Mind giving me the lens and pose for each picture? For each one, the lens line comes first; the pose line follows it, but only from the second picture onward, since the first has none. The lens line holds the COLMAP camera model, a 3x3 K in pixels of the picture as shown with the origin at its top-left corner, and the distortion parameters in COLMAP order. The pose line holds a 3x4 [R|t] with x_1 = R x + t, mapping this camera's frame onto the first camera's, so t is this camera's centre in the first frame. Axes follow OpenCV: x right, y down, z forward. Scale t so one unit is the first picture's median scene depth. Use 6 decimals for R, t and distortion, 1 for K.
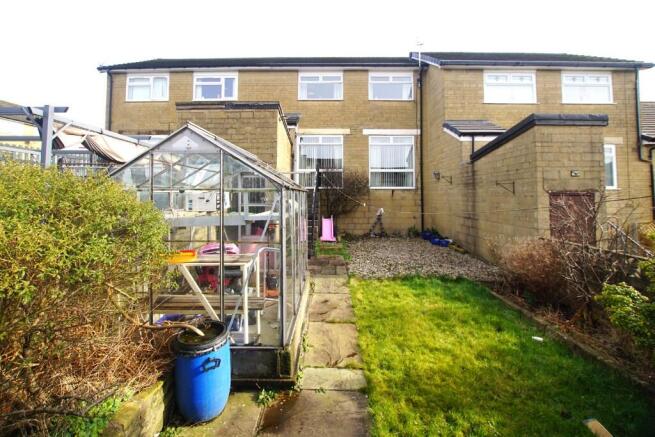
lens RADIAL K [[288.4, 0, 327.6], [0, 288.4, 187.5], [0, 0, 1]] dist [-0.023336, 0.000775]
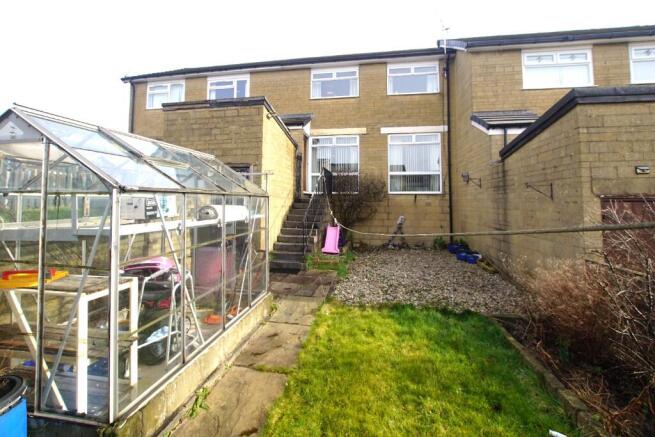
lens RADIAL K [[288.4, 0, 327.6], [0, 288.4, 187.5], [0, 0, 1]] dist [-0.023336, 0.000775]
pose [[0.987671, -0.005687, -0.156441, 0.117492], [0.002490, 0.999784, -0.020630, 0.003372], [0.156525, 0.019986, 0.987472, 0.106727]]
